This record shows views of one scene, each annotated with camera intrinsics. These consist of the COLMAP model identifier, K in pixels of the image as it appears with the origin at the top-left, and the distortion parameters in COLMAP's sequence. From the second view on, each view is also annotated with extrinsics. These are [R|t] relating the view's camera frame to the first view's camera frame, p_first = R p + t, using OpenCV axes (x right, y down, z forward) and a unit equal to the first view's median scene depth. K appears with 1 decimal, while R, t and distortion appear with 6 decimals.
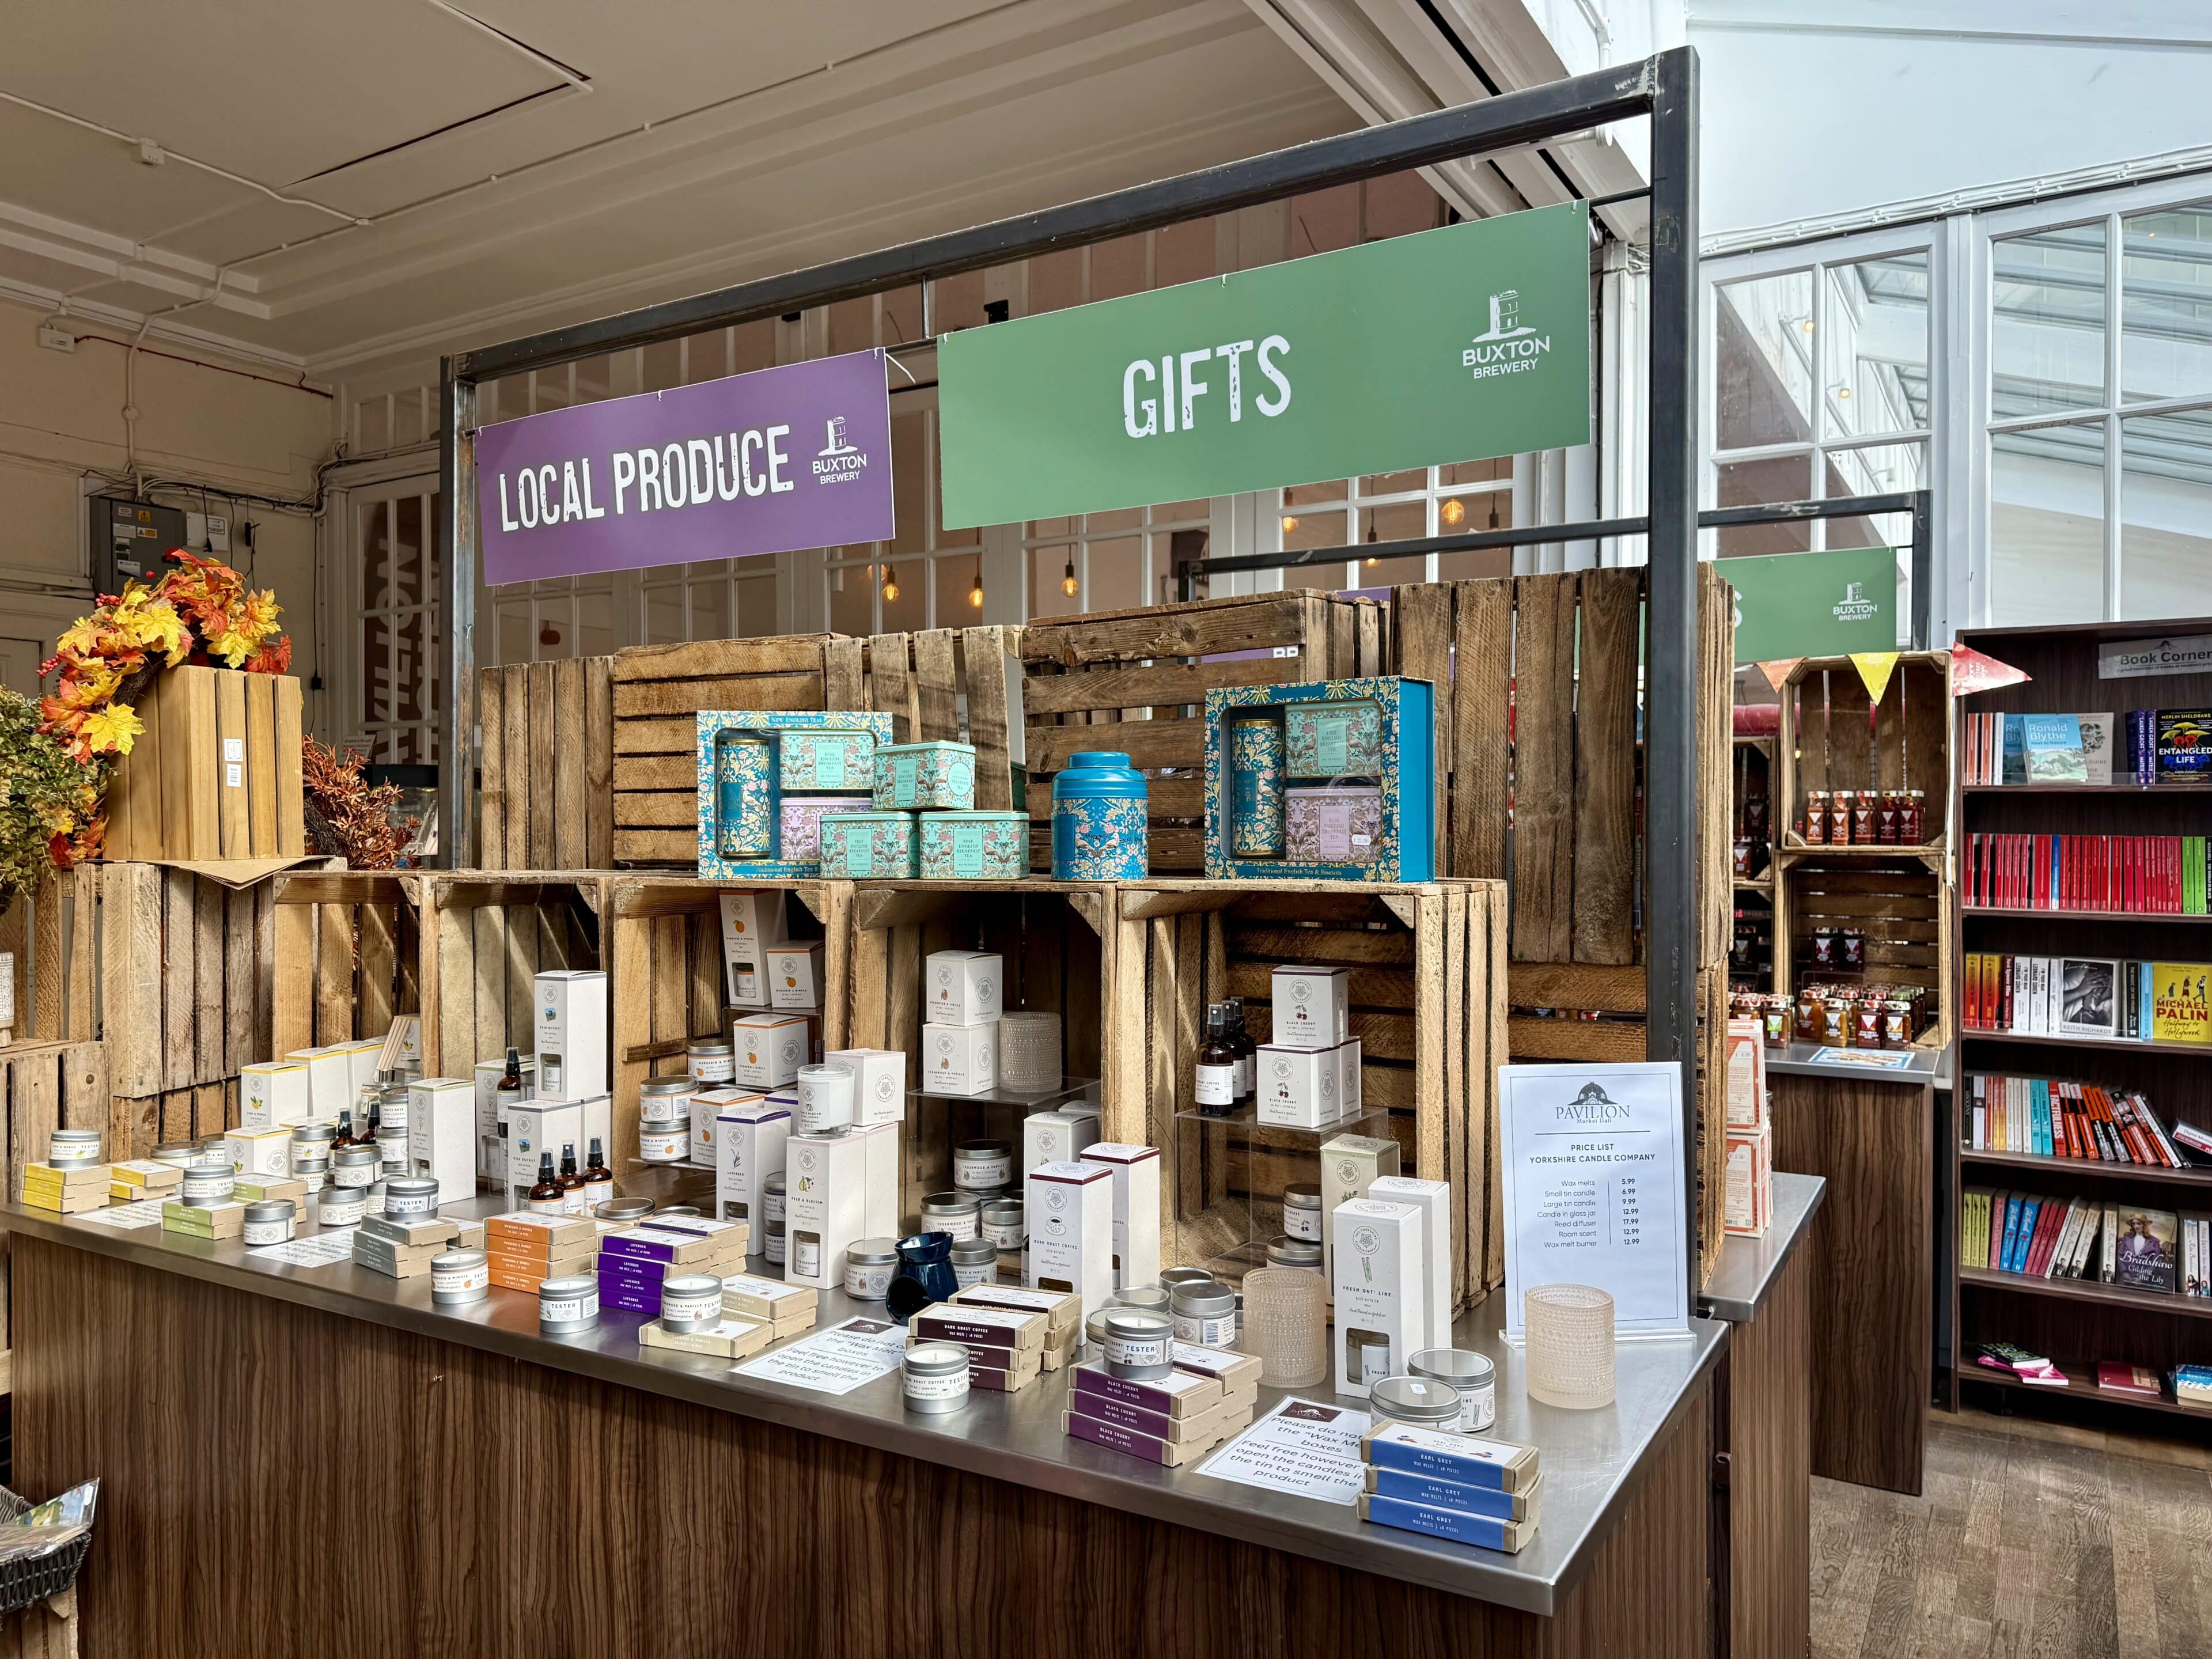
lens RADIAL K [[1589.7, 0, 1105.7], [0, 1589.7, 827.2], [0, 0, 1]] dist [0.022573, -0.011442]
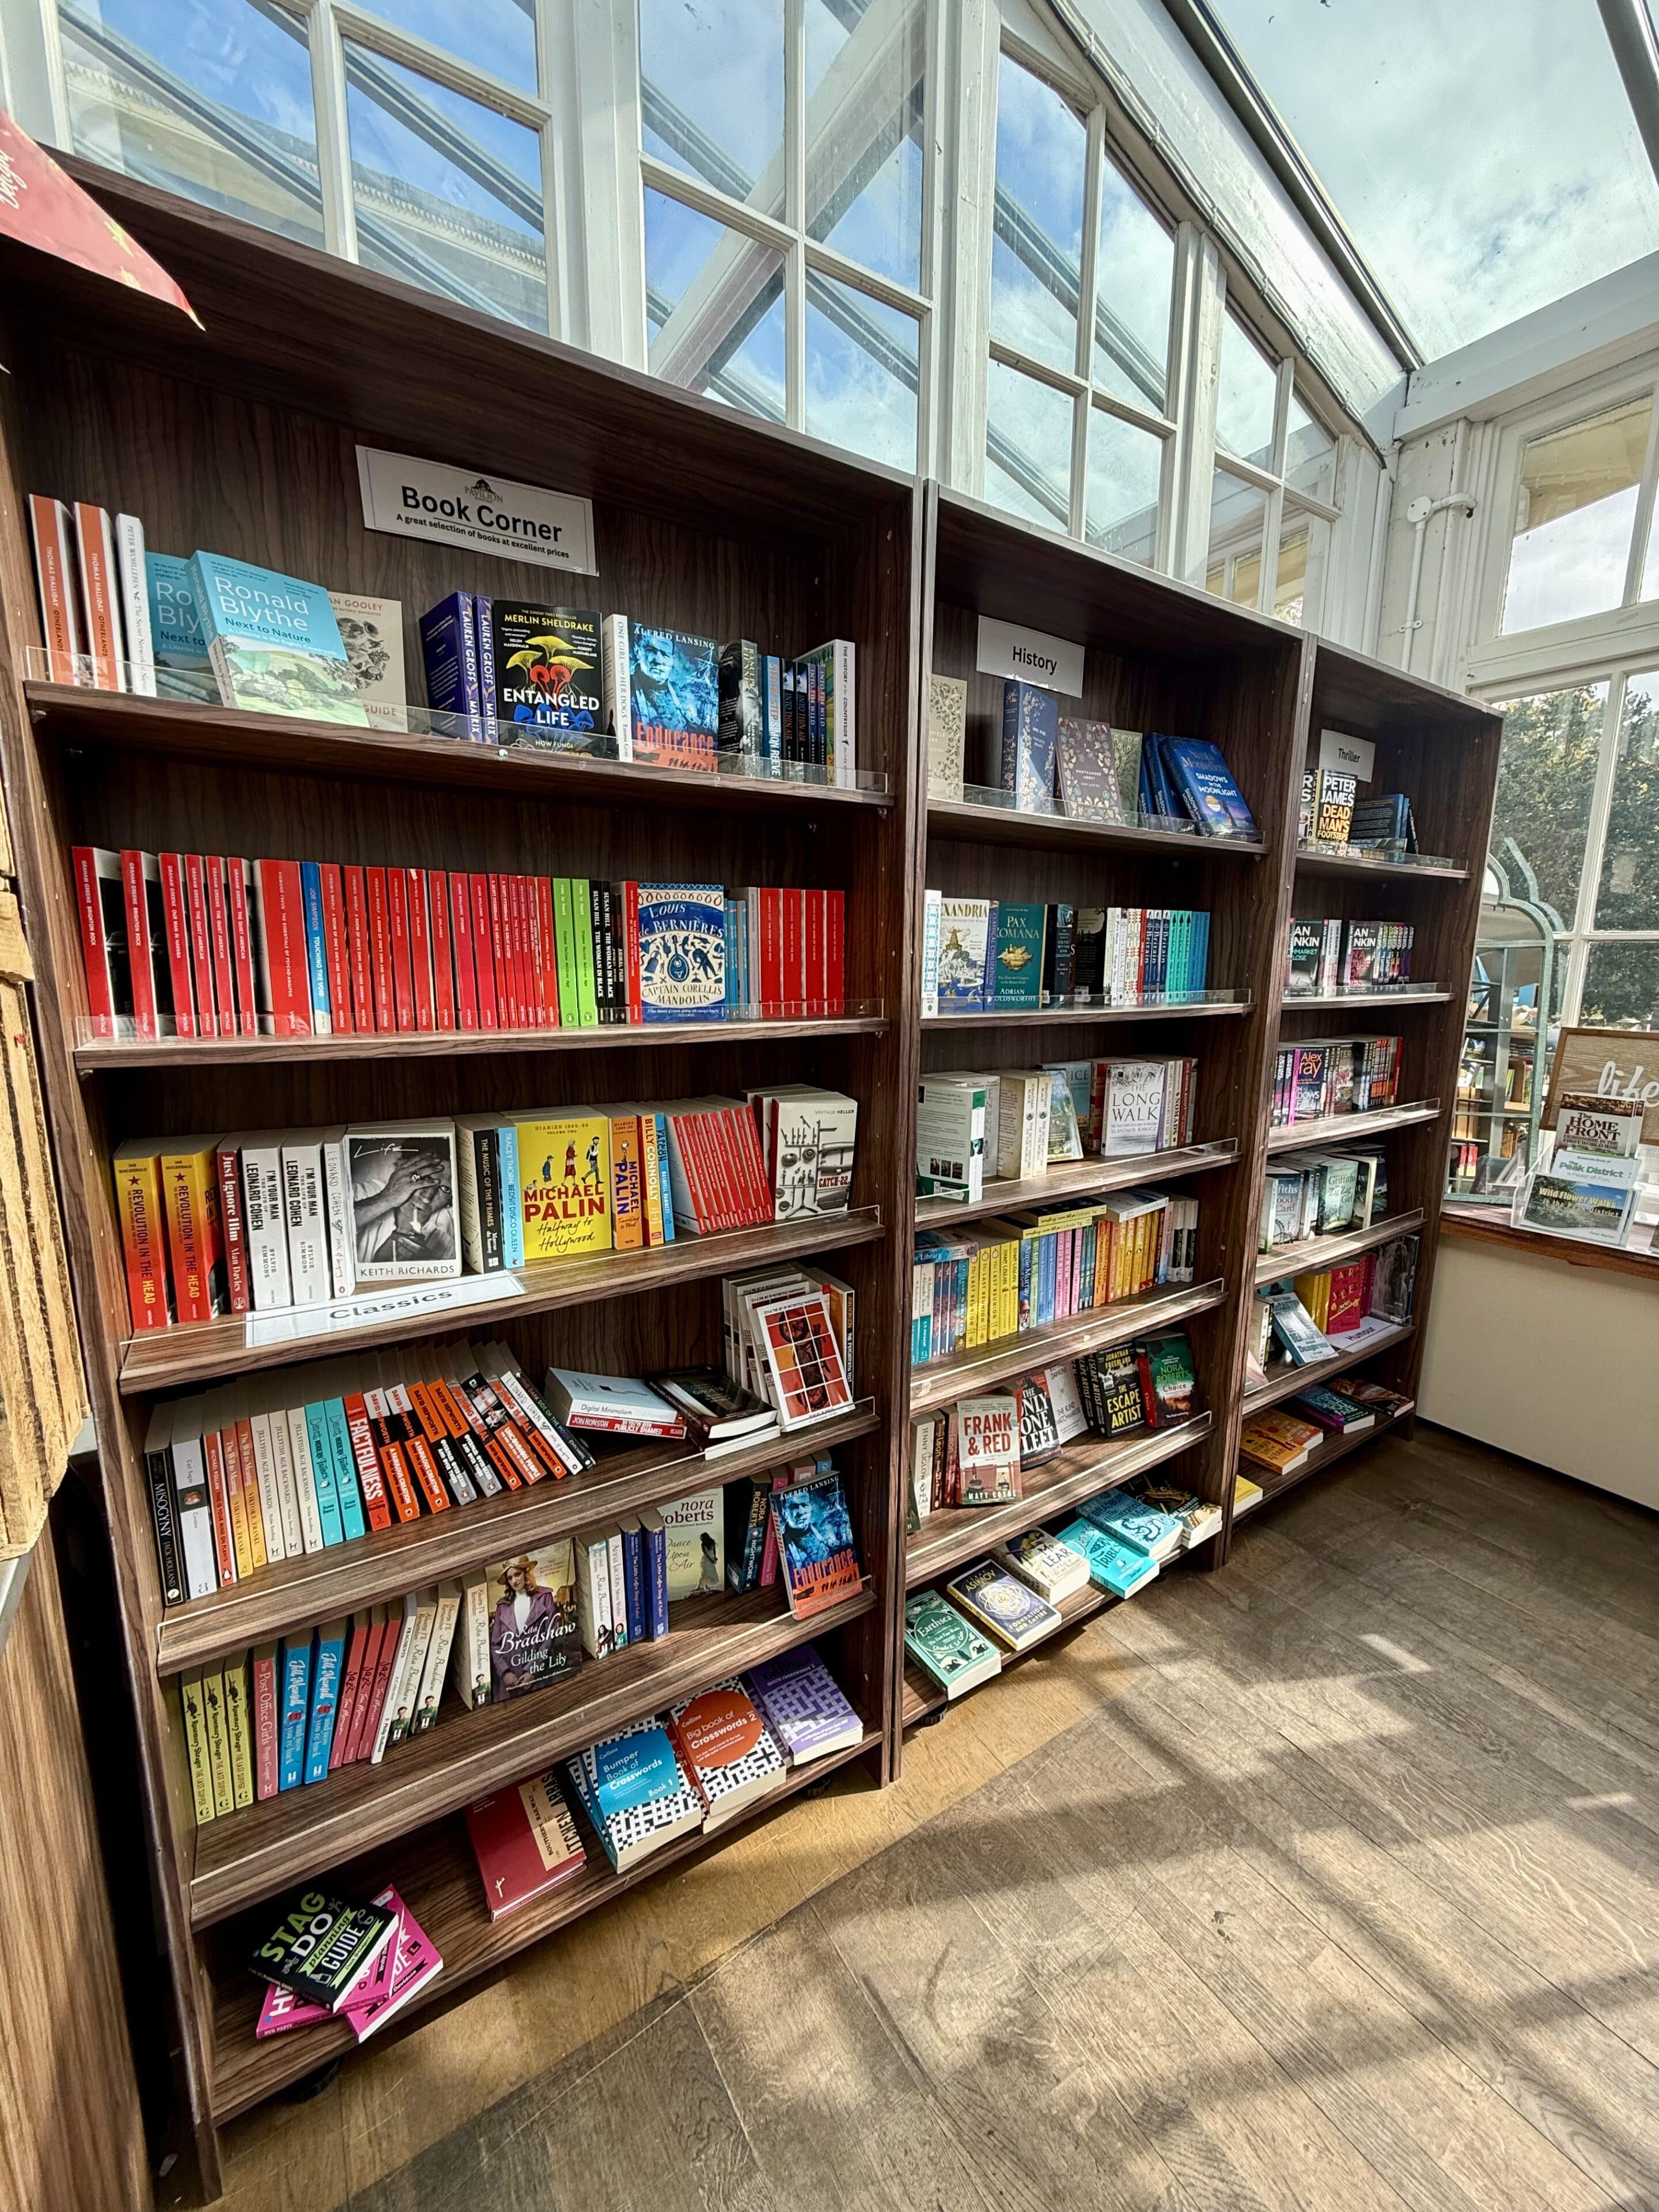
lens RADIAL K [[874.5, 0, 839.5], [0, 874.5, 1102.0], [0, 0, 1]] dist [-0.001783, -0.000048]
pose [[0.435013, -0.144058, 0.888826, 0.438246], [0.003383, 0.987373, 0.158375, 0.031901], [-0.900418, -0.065888, 0.430008, 0.766965]]
